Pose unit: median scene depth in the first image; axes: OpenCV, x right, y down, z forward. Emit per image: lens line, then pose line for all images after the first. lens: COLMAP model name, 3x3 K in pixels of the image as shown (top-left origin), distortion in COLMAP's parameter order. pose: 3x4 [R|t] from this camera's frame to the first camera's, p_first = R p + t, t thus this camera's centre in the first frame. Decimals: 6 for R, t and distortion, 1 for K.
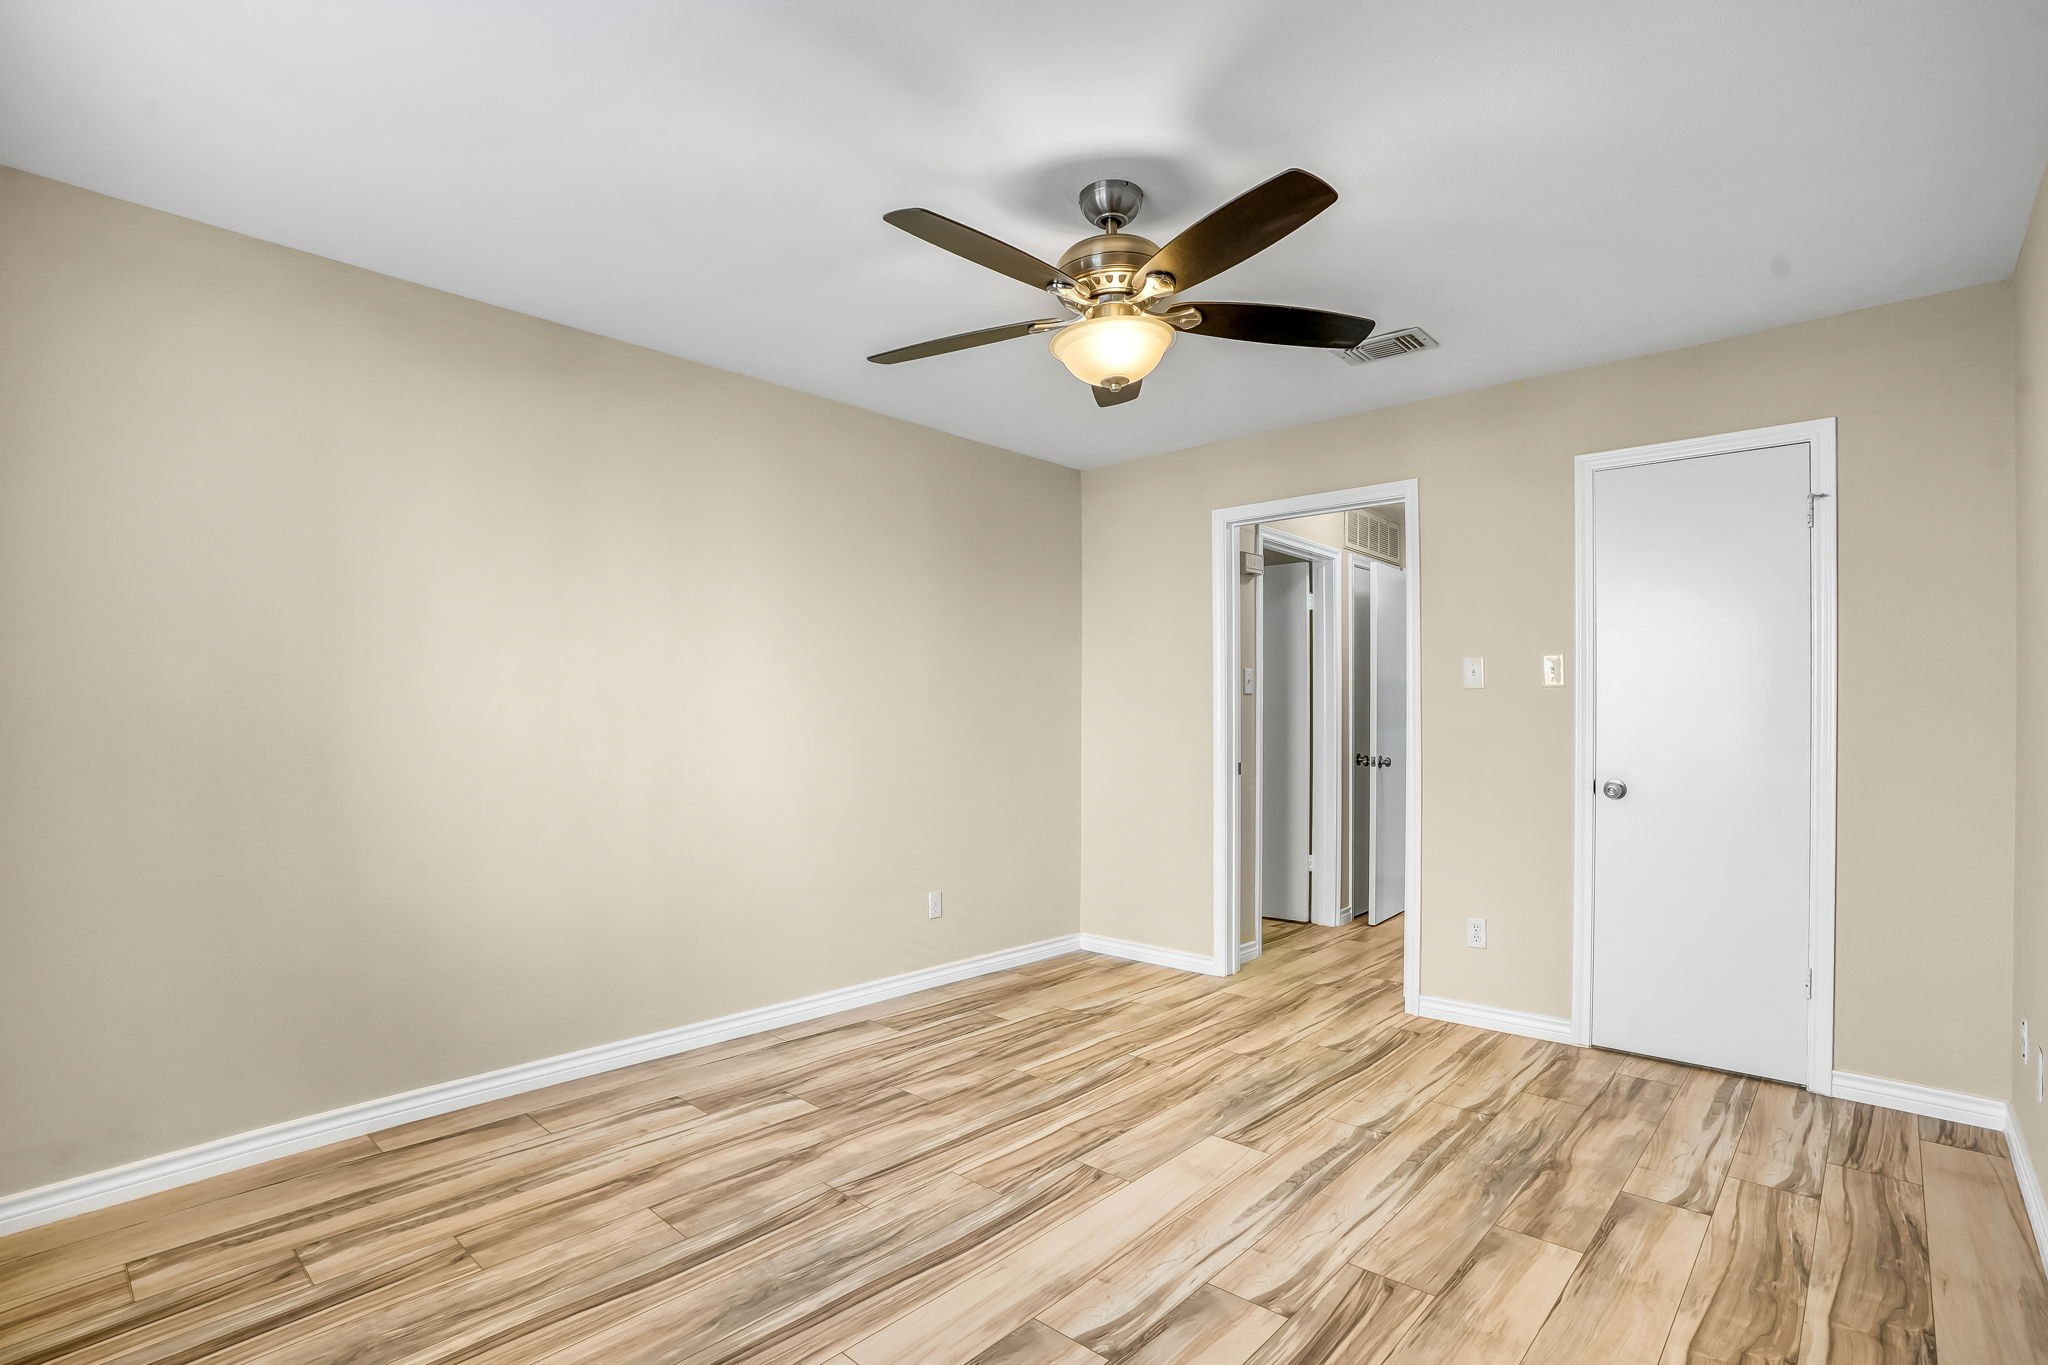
lens RADIAL K [[987.2, 0, 1020.4], [0, 987.2, 692.6], [0, 0, 1]] dist [0.001398, 0.000599]
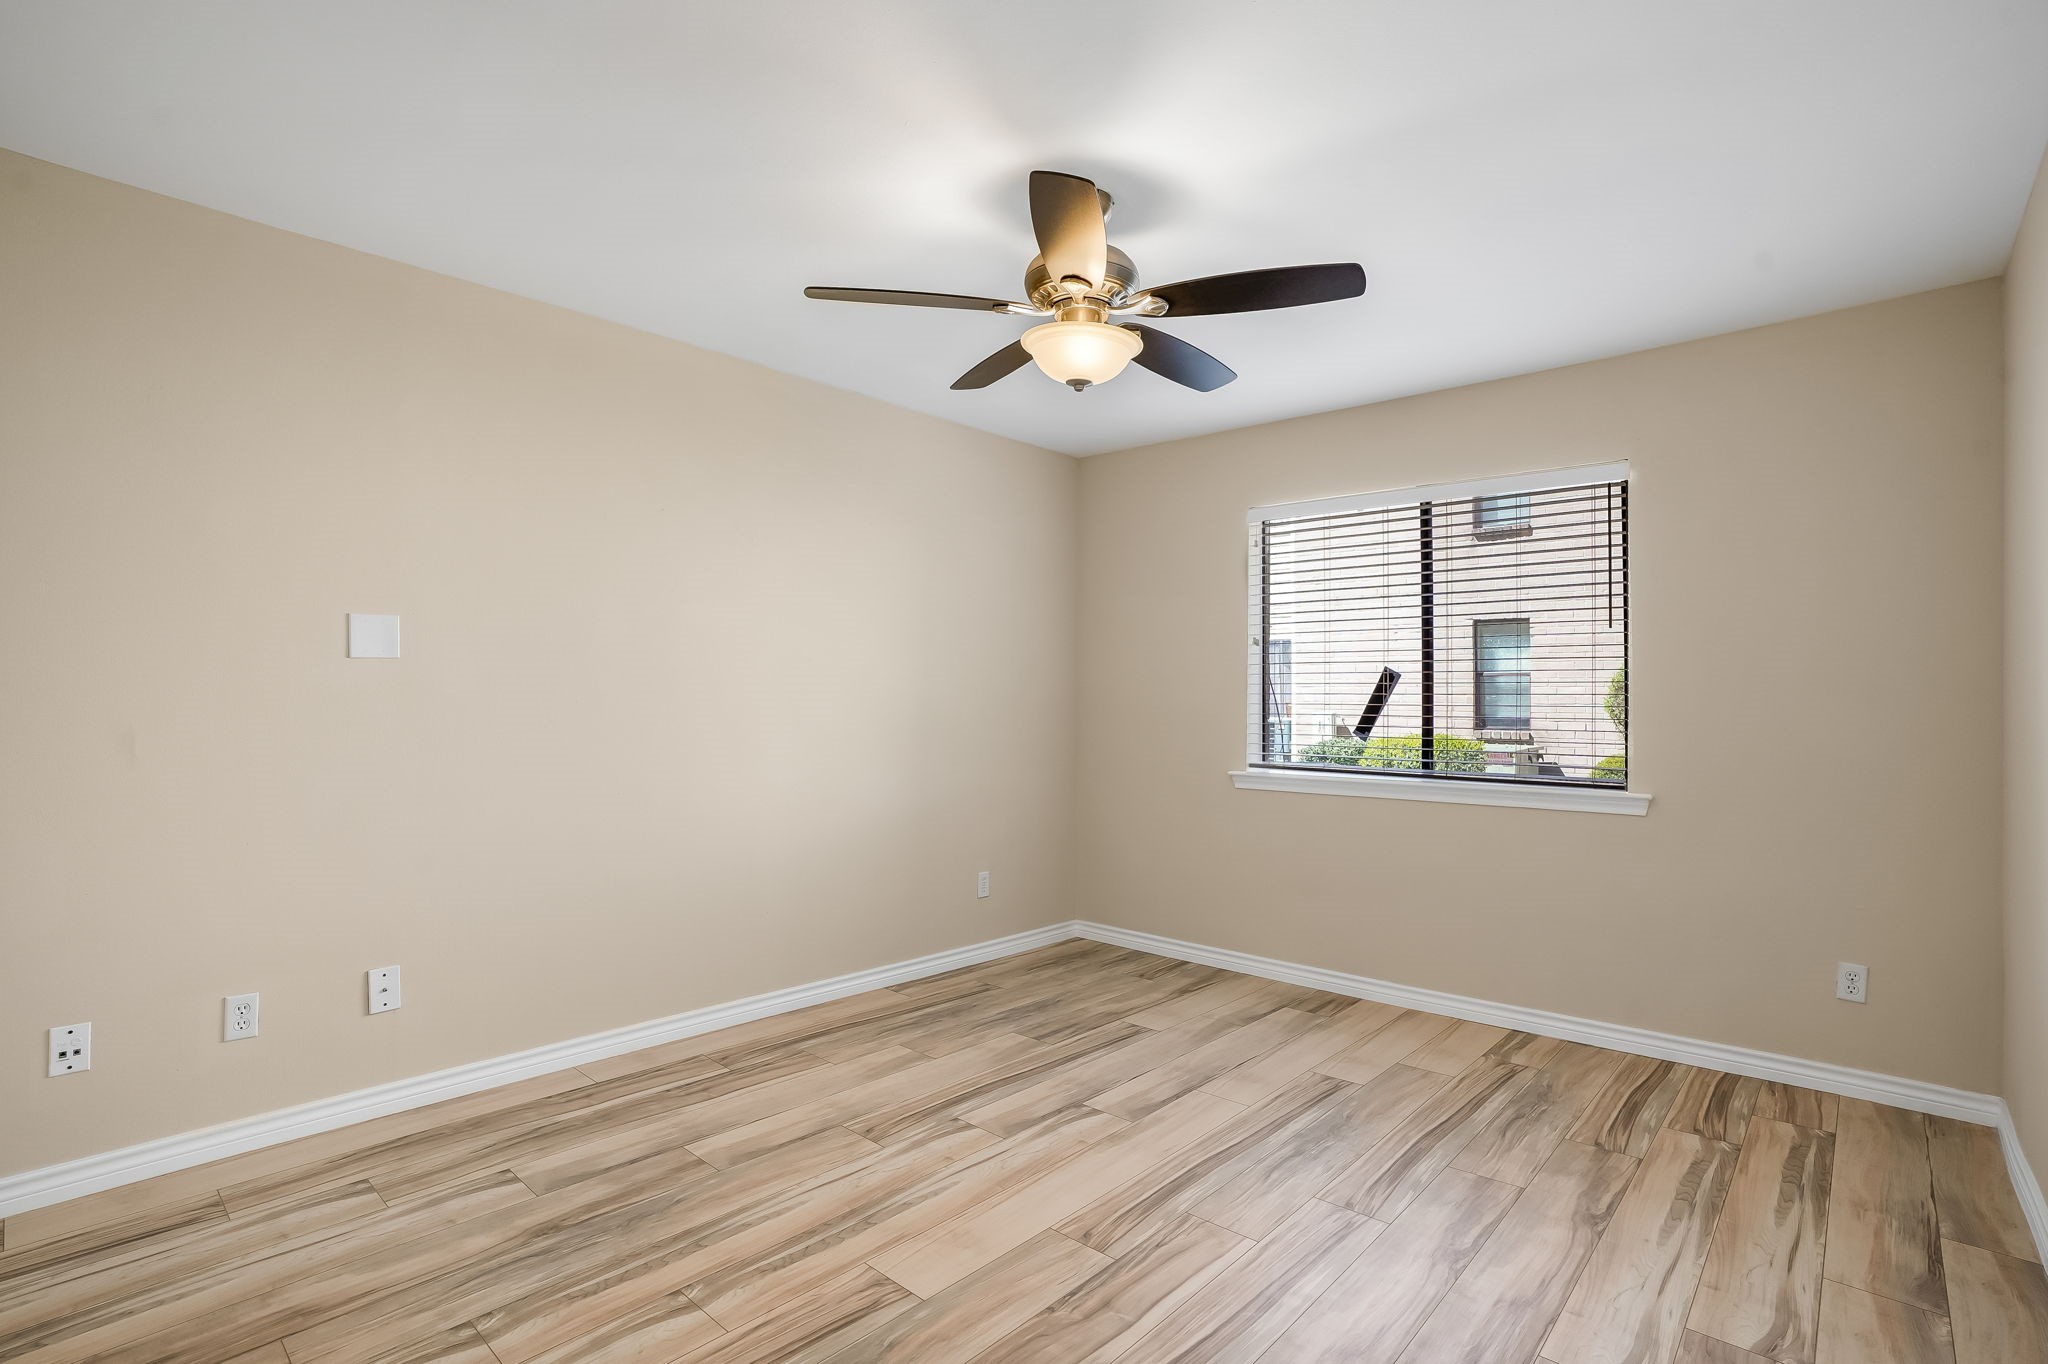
lens RADIAL K [[987.2, 0, 1025.9], [0, 987.2, 687.0], [0, 0, 1]] dist [0.001398, 0.000599]
pose [[-0.999864, -0.013176, -0.009956, 0.151969], [-0.012827, 0.999327, -0.034358, 0.040356], [0.010402, -0.034225, -0.999360, 1.945001]]
